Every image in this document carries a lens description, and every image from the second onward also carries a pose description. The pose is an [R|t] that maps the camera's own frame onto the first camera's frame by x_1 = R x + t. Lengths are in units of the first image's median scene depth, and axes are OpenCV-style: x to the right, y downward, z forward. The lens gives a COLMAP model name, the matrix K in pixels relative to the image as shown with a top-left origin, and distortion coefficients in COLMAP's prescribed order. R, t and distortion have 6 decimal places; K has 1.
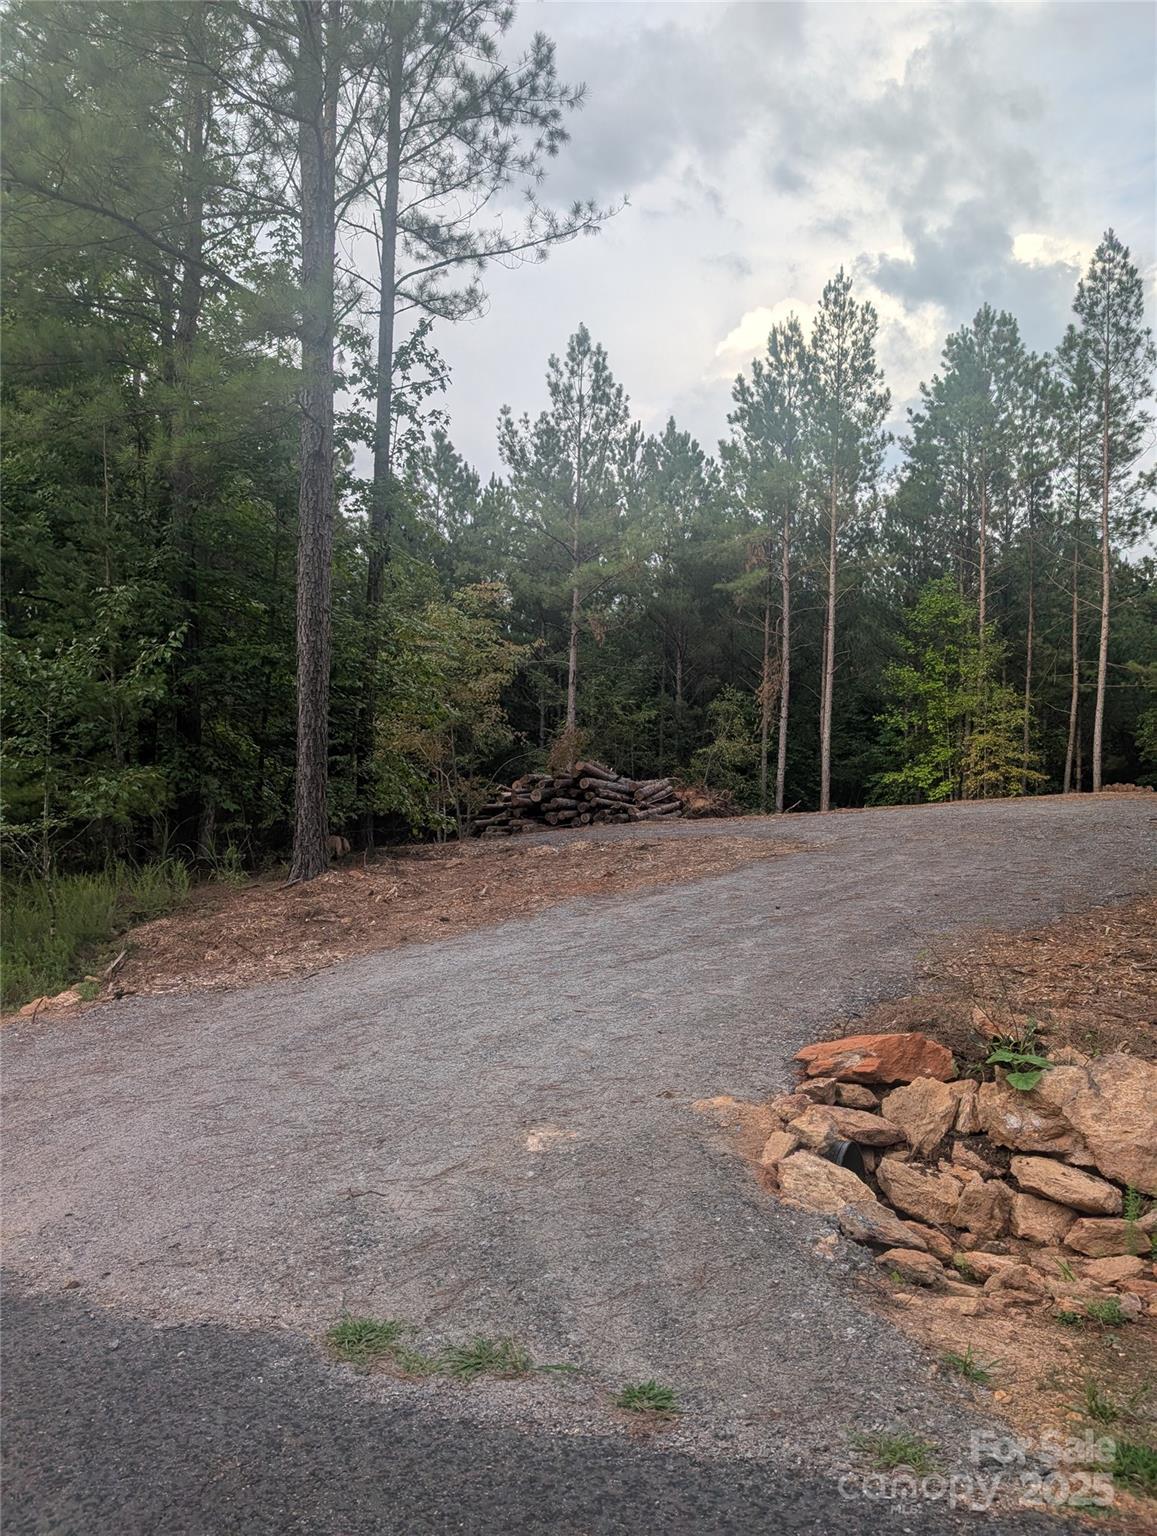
lens RADIAL K [[1130.6, 0, 578.5], [0, 1130.6, 768.0], [0, 0, 1]] dist [0.044460, -0.000065]
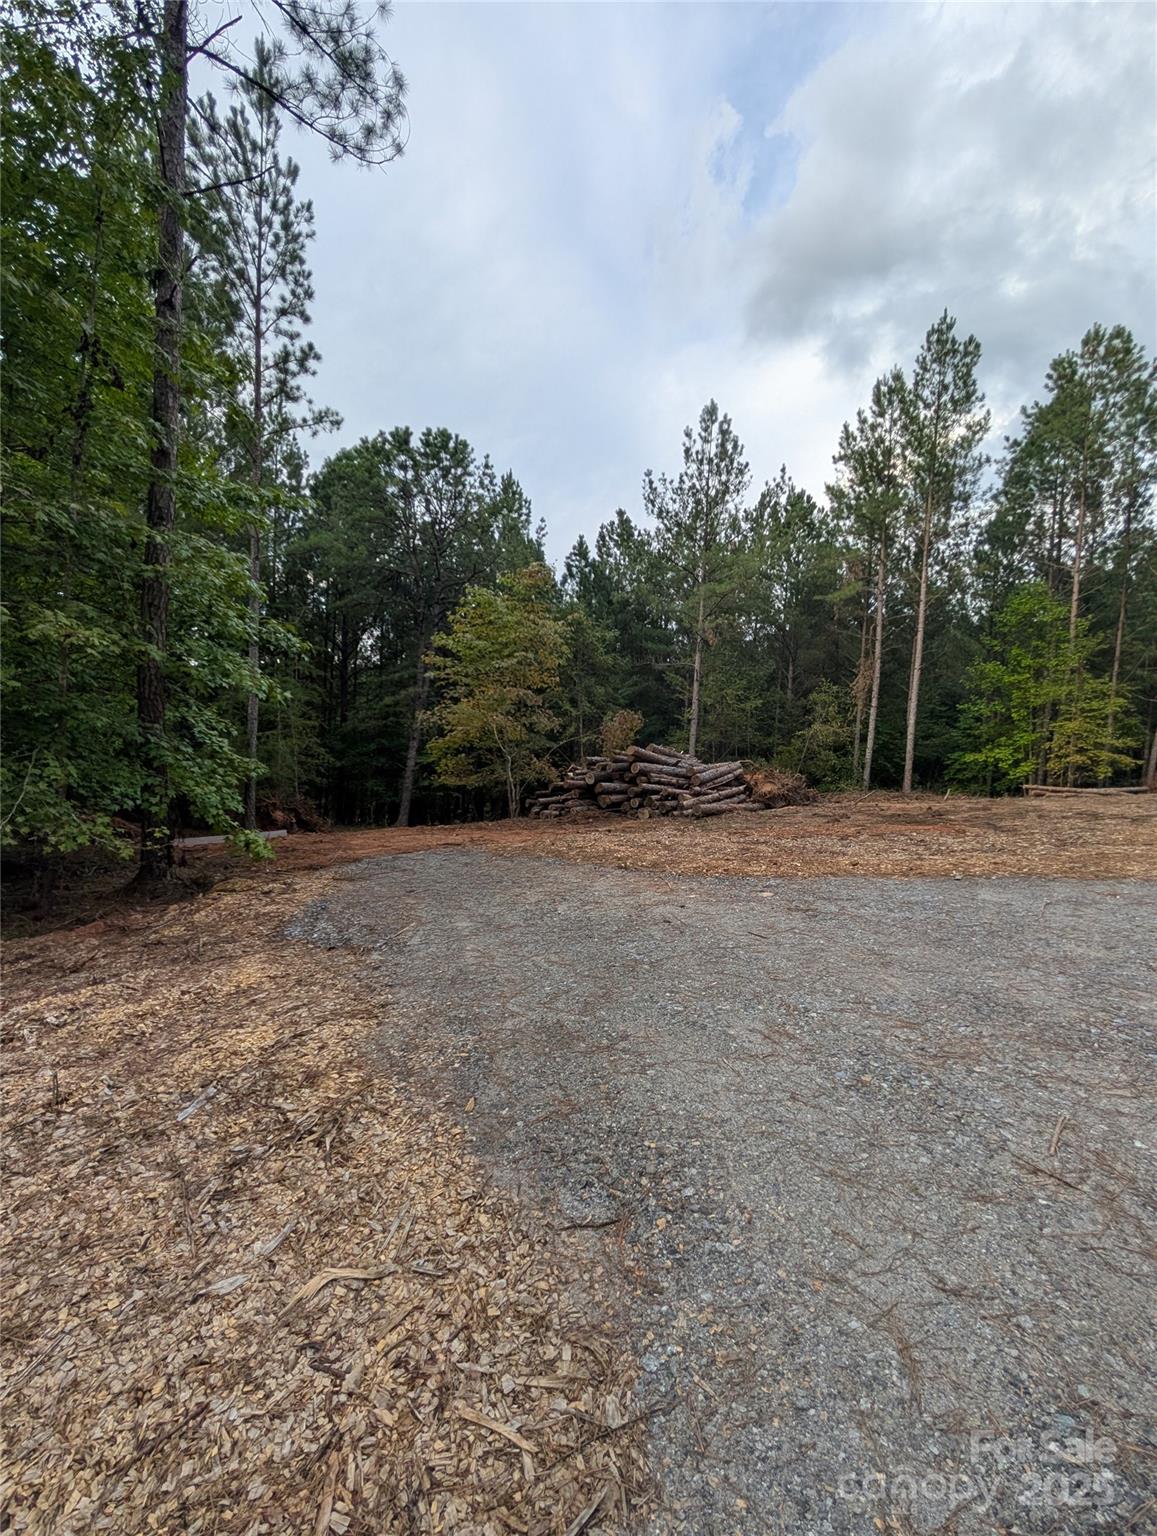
lens RADIAL K [[582.9, 0, 567.7], [0, 582.9, 772.4], [0, 0, 1]] dist [-0.000749, 0.000586]
pose [[0.949973, 0.032922, -0.310593, 0.066407], [-0.013860, 0.997893, 0.063385, -0.008771], [0.312025, -0.055909, 0.948427, 0.298747]]
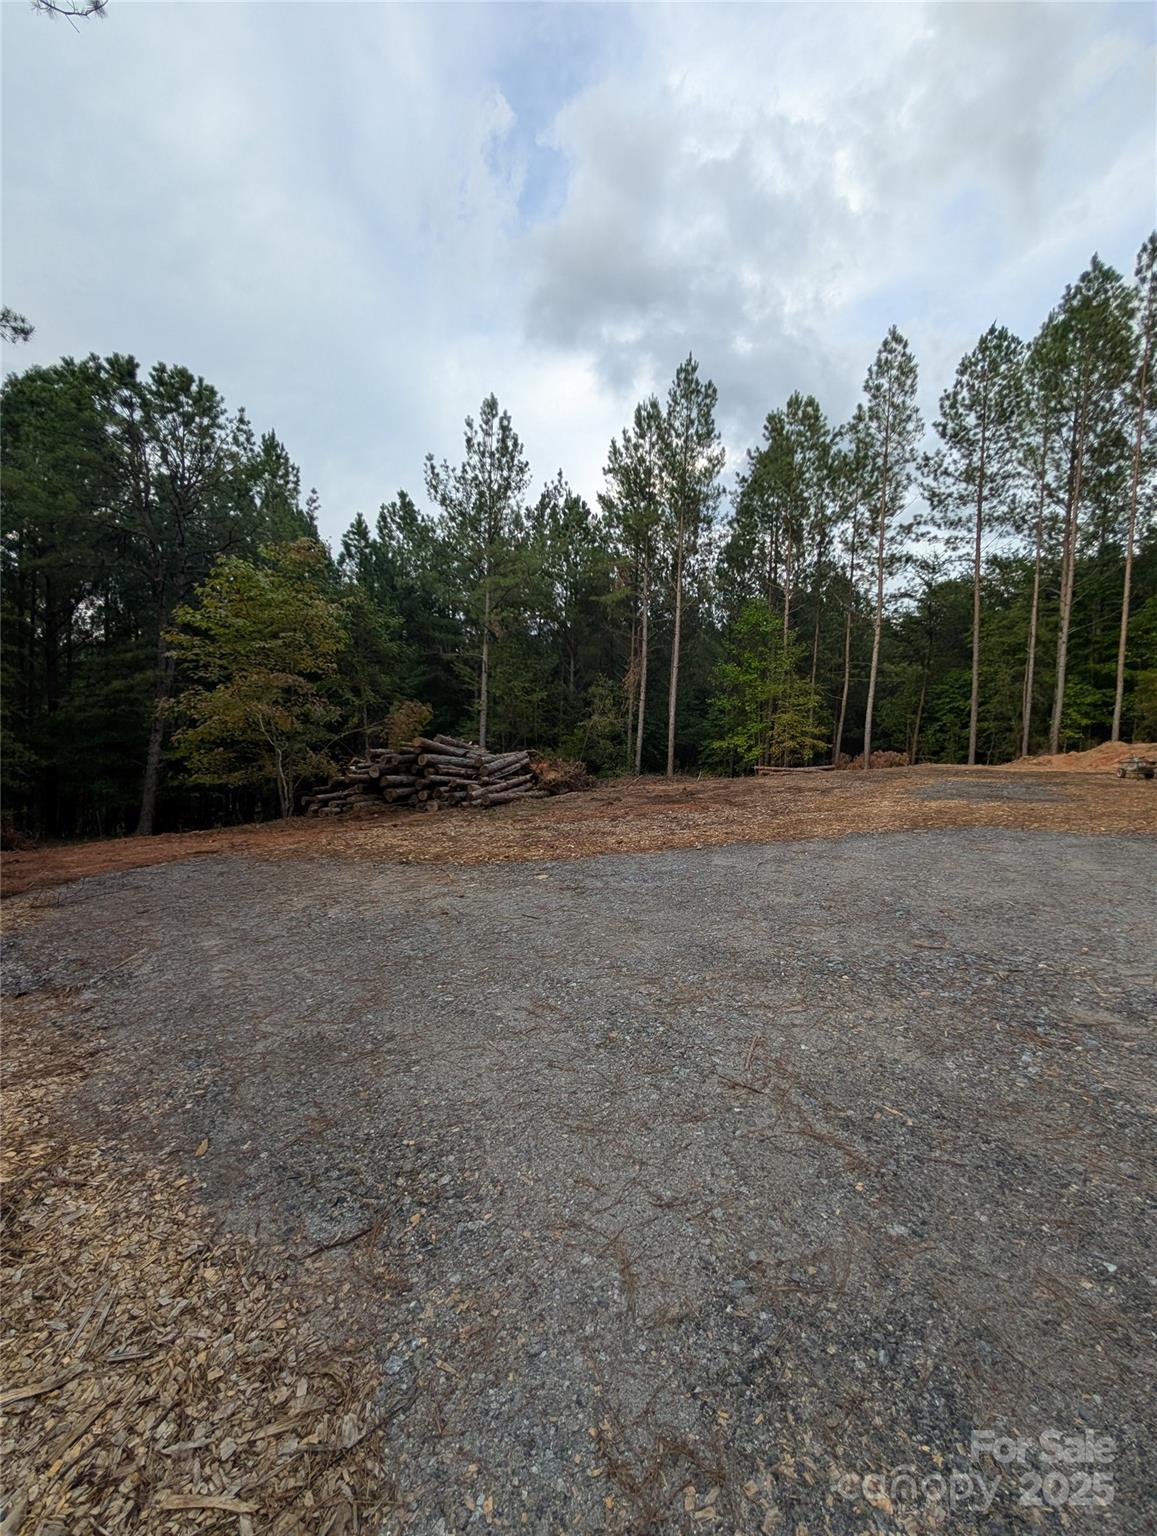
lens RADIAL K [[582.9, 0, 567.7], [0, 582.9, 772.4], [0, 0, 1]] dist [-0.000749, 0.000586]
pose [[0.999376, 0.007006, 0.034608, 0.069198], [-0.009579, 0.997156, 0.074754, -0.008794], [-0.033986, -0.075039, 0.996601, 0.299275]]
